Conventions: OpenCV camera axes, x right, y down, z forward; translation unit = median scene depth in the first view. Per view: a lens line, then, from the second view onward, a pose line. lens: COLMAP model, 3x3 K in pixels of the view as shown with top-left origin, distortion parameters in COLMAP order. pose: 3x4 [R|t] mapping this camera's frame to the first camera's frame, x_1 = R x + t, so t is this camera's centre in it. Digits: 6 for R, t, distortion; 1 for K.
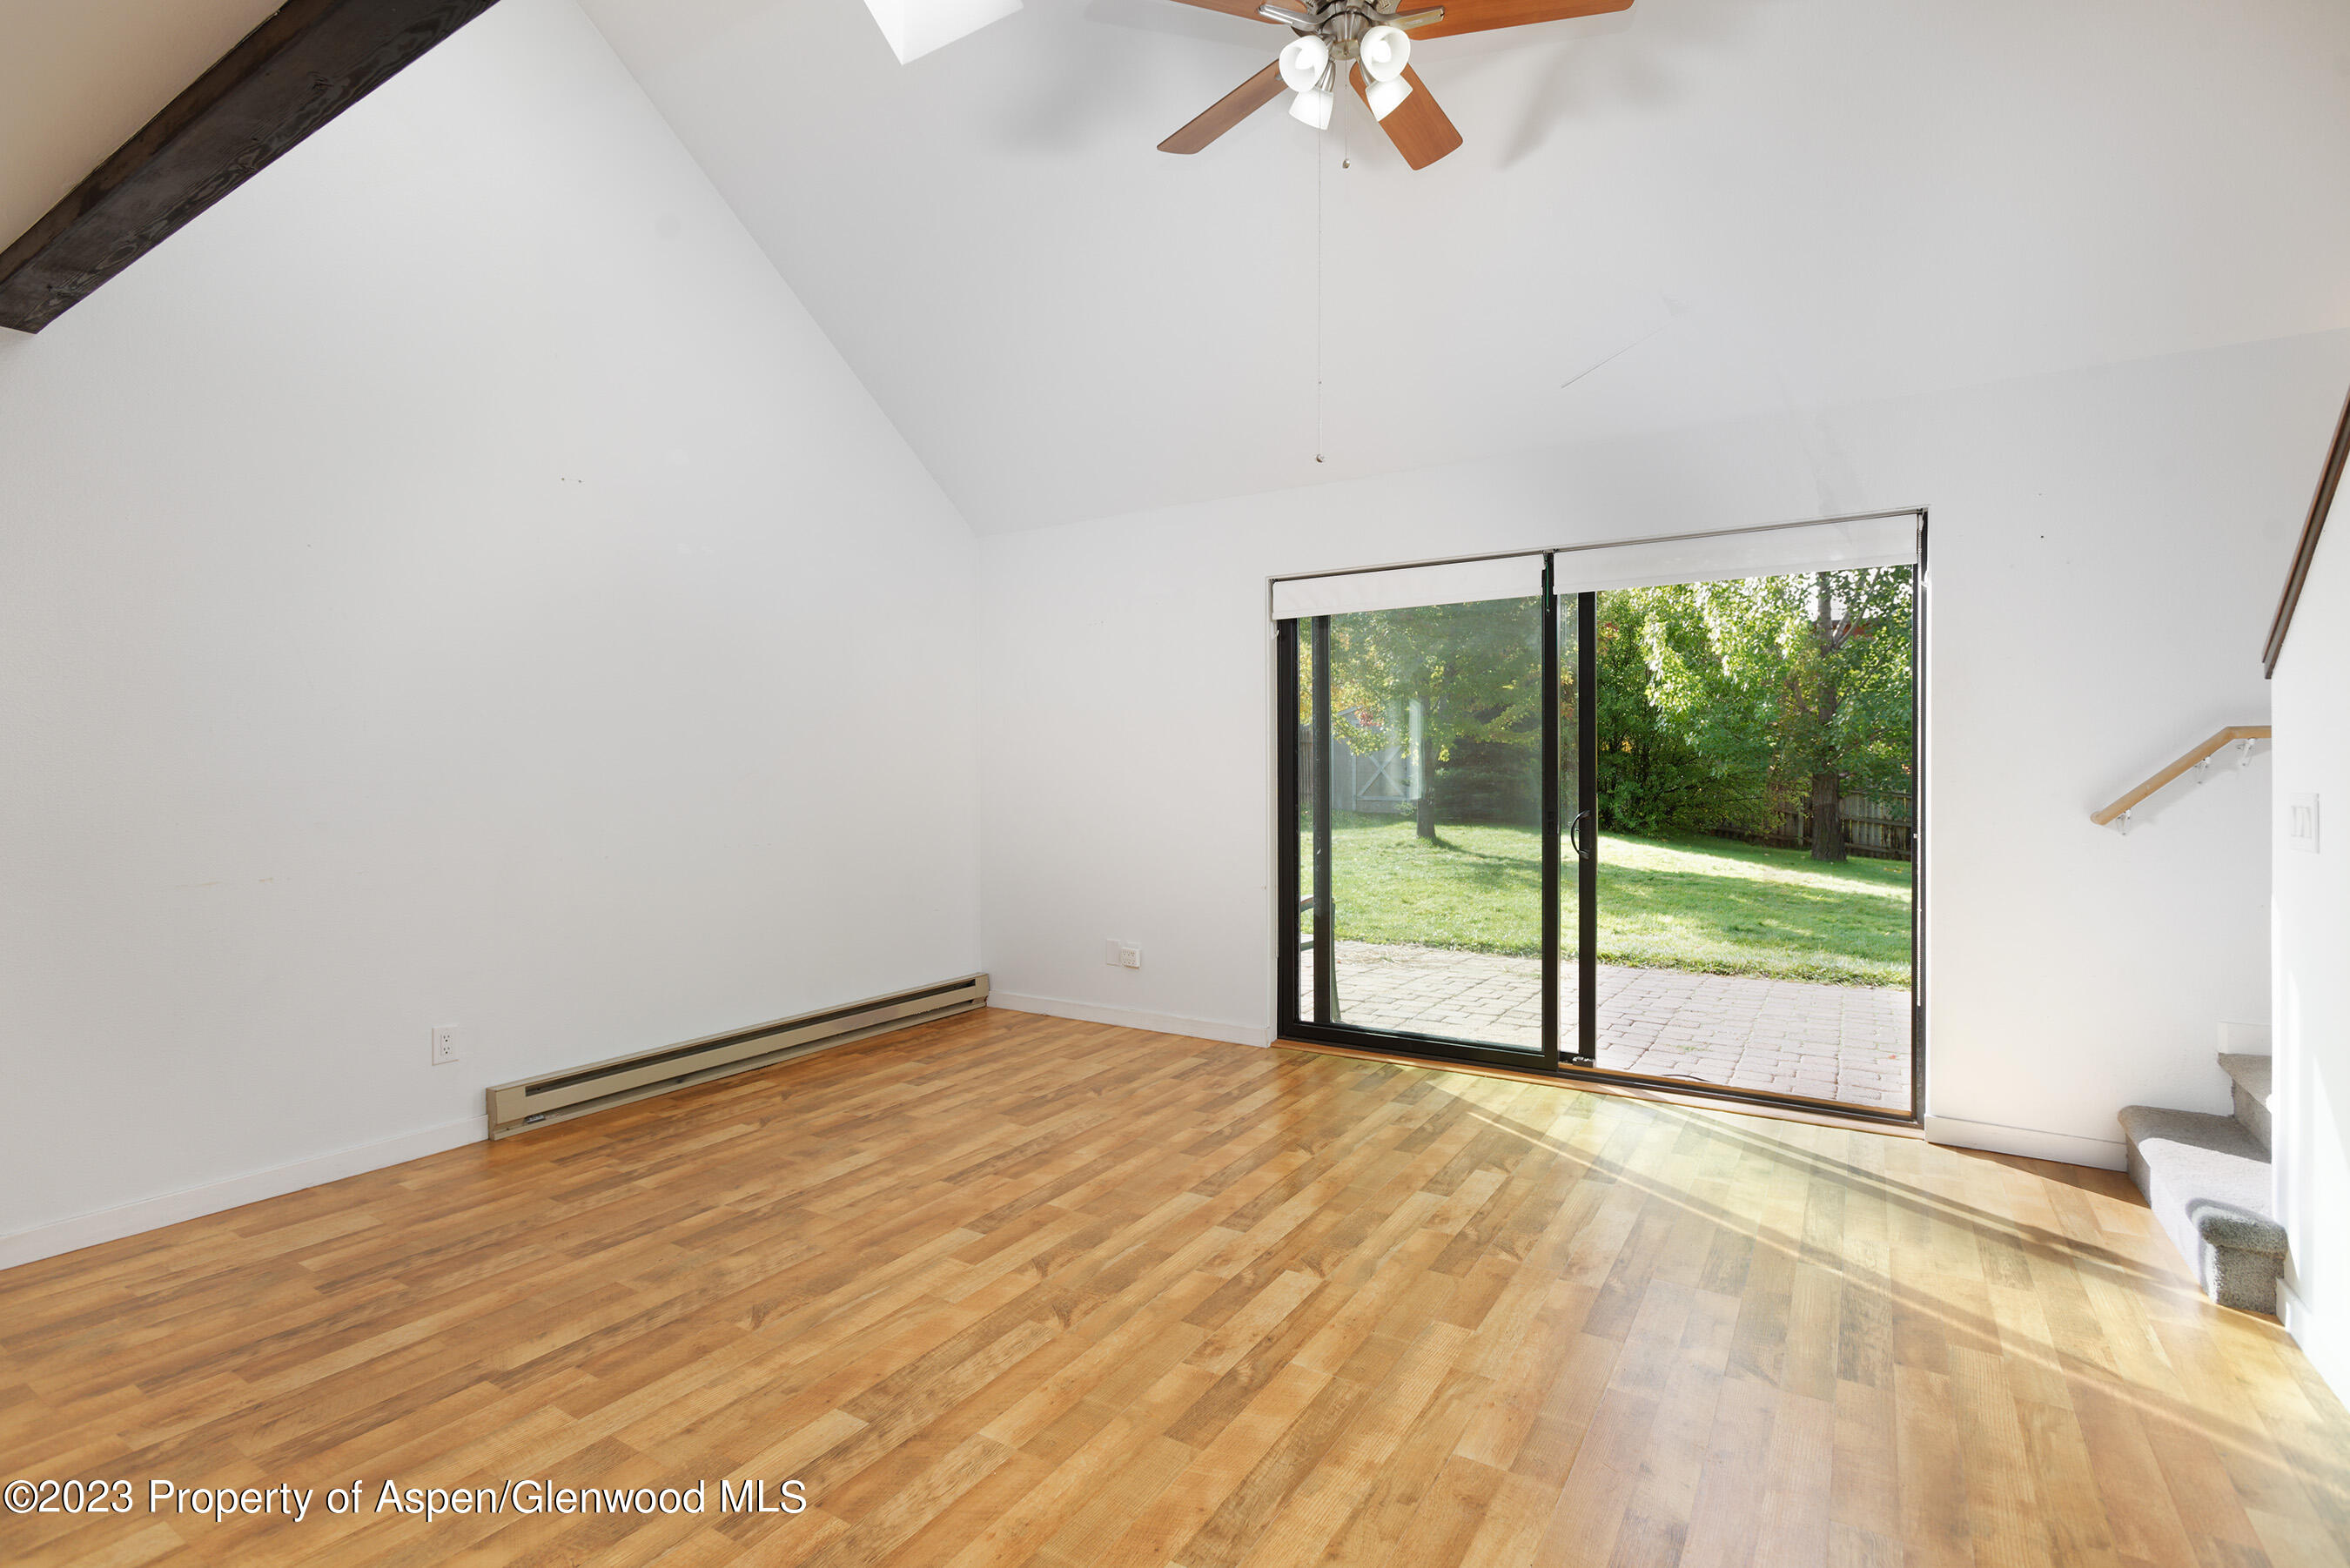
lens RADIAL K [[1126.2, 0, 1154.1], [0, 1126.2, 763.0], [0, 0, 1]] dist [-0.014057, 0.001636]
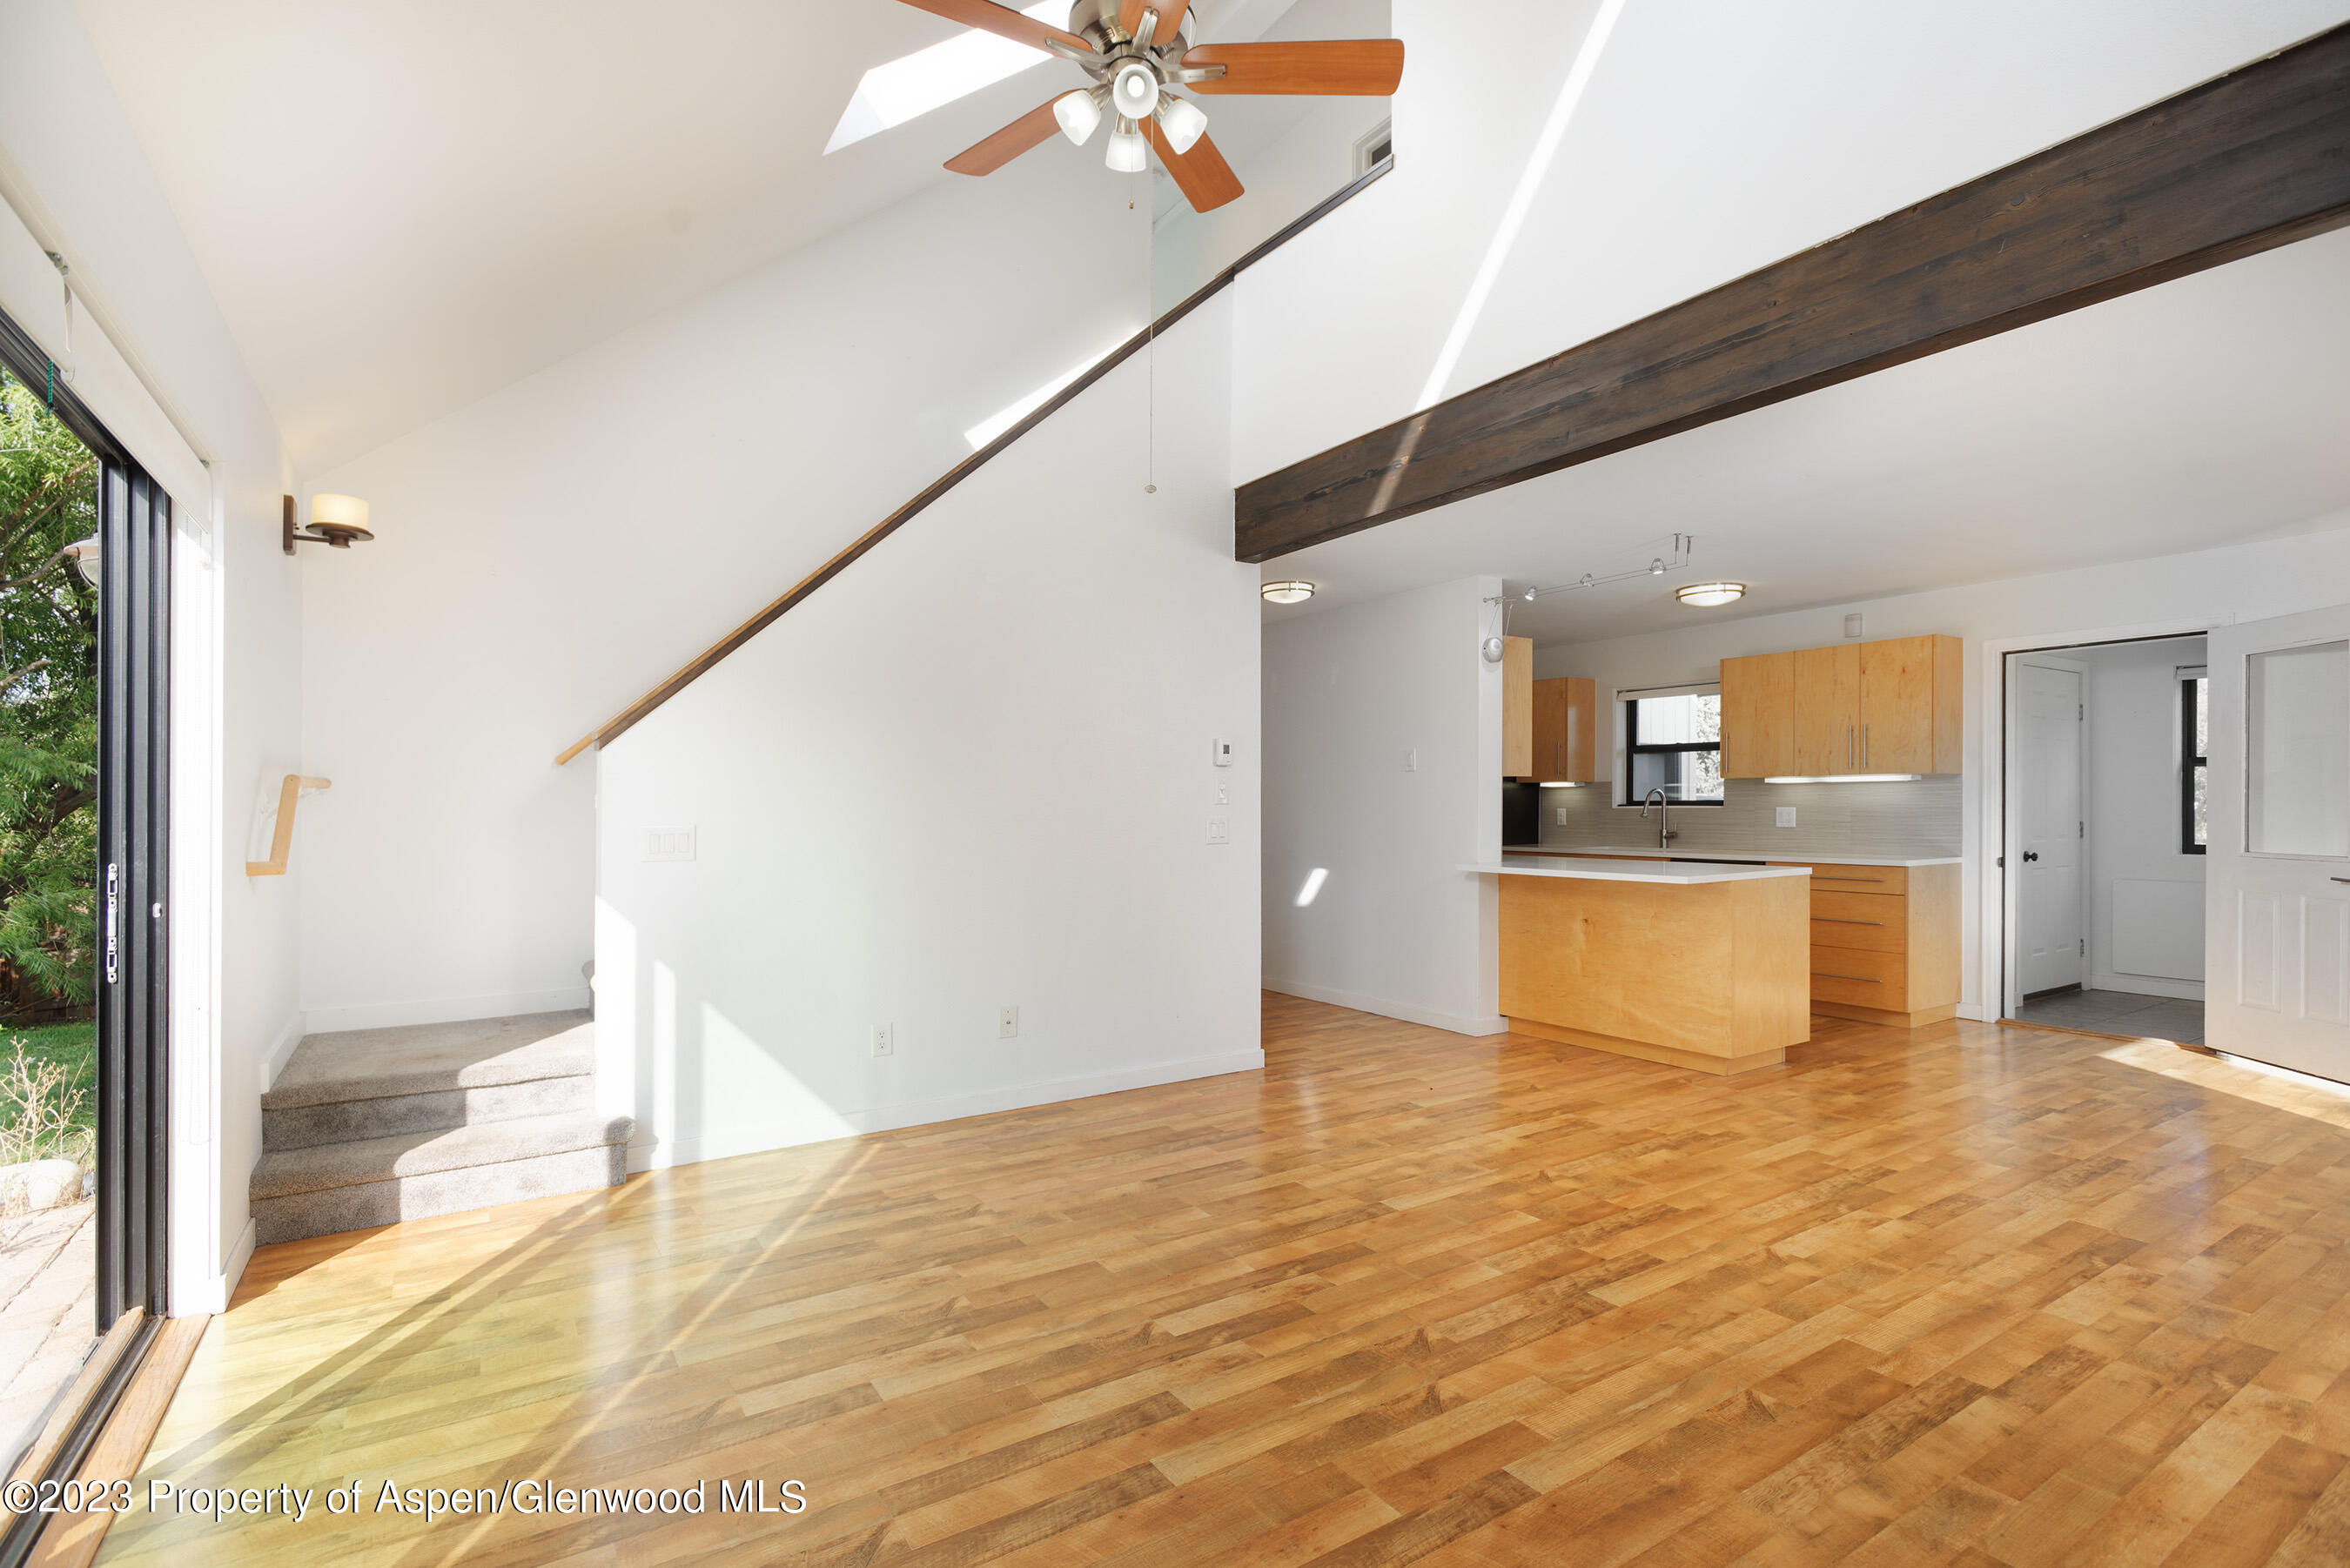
lens RADIAL K [[1126.2, 0, 1165.1], [0, 1126.2, 805.3], [0, 0, 1]] dist [-0.014057, 0.001636]
pose [[-0.910491, 0.013405, 0.413312, -0.268249], [0.011398, 0.999908, -0.007322, 0.006636], [-0.413372, -0.001955, -0.910560, 1.830837]]
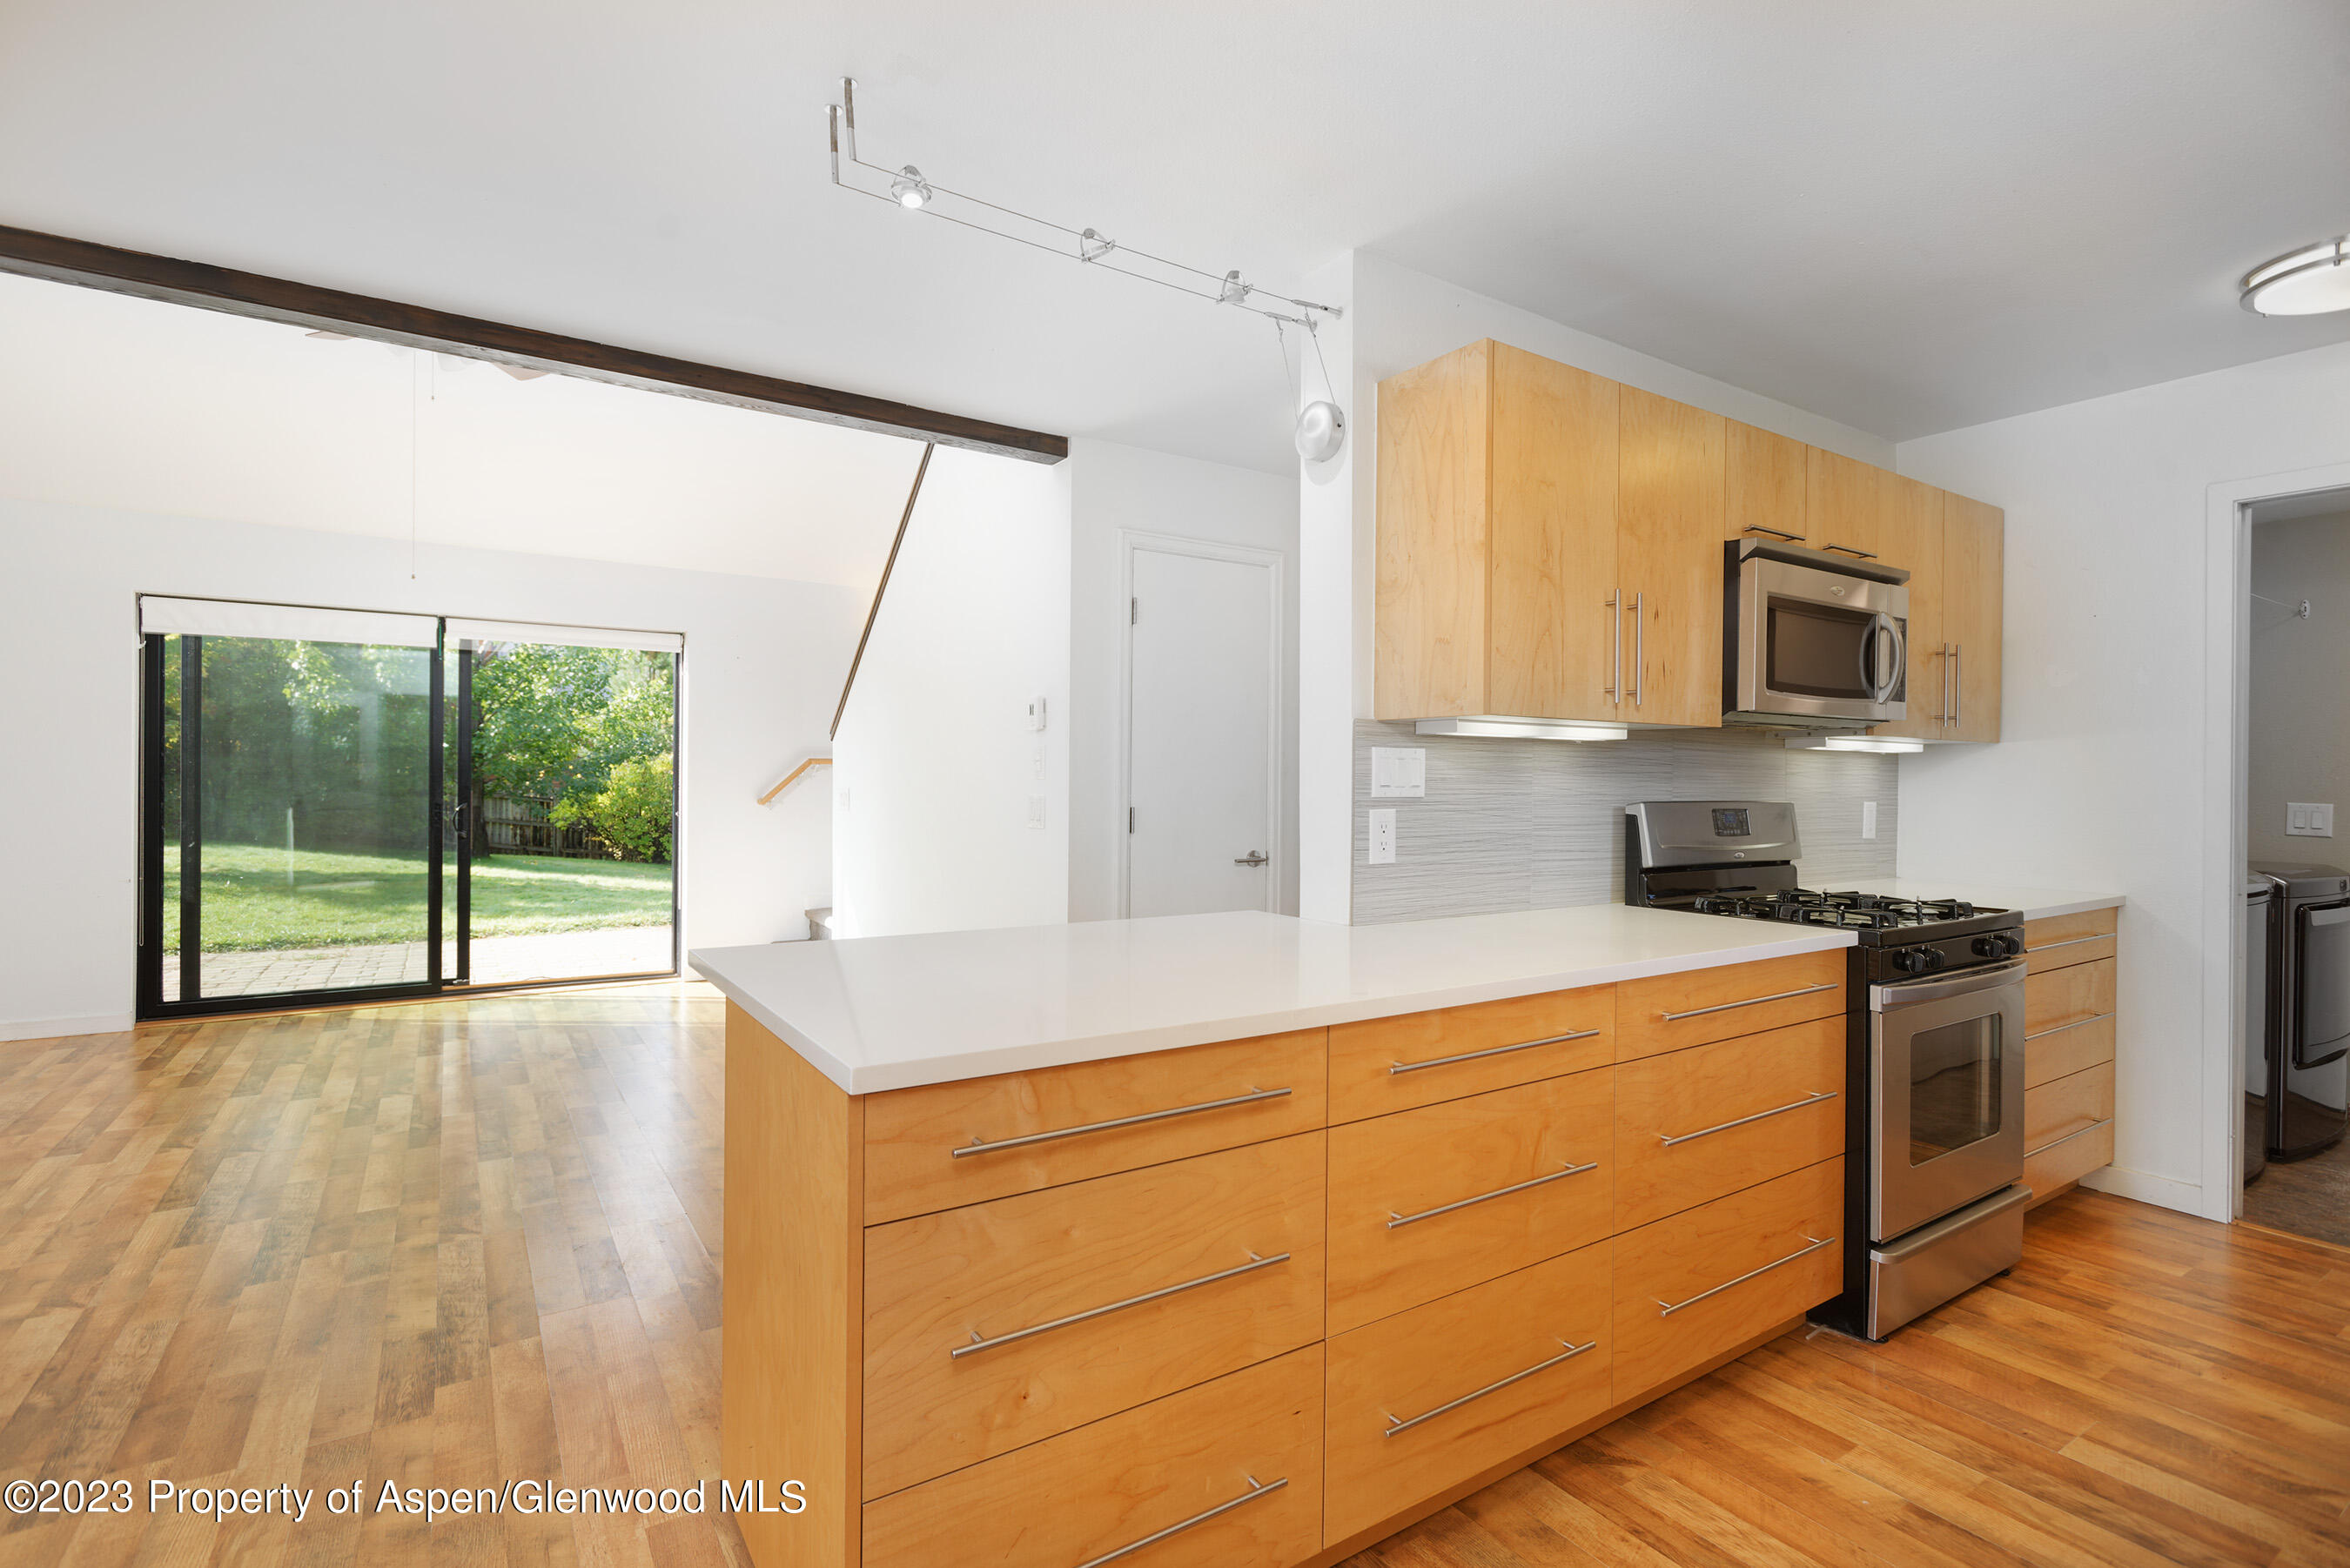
lens RADIAL K [[1126.2, 0, 1214.6], [0, 1126.2, 792.9], [0, 0, 1]] dist [-0.014057, 0.001636]
pose [[0.393442, -0.006184, 0.919329, -0.816612], [-0.014090, 0.999819, 0.012756, -0.003151], [-0.919241, -0.017972, 0.393284, -0.630280]]
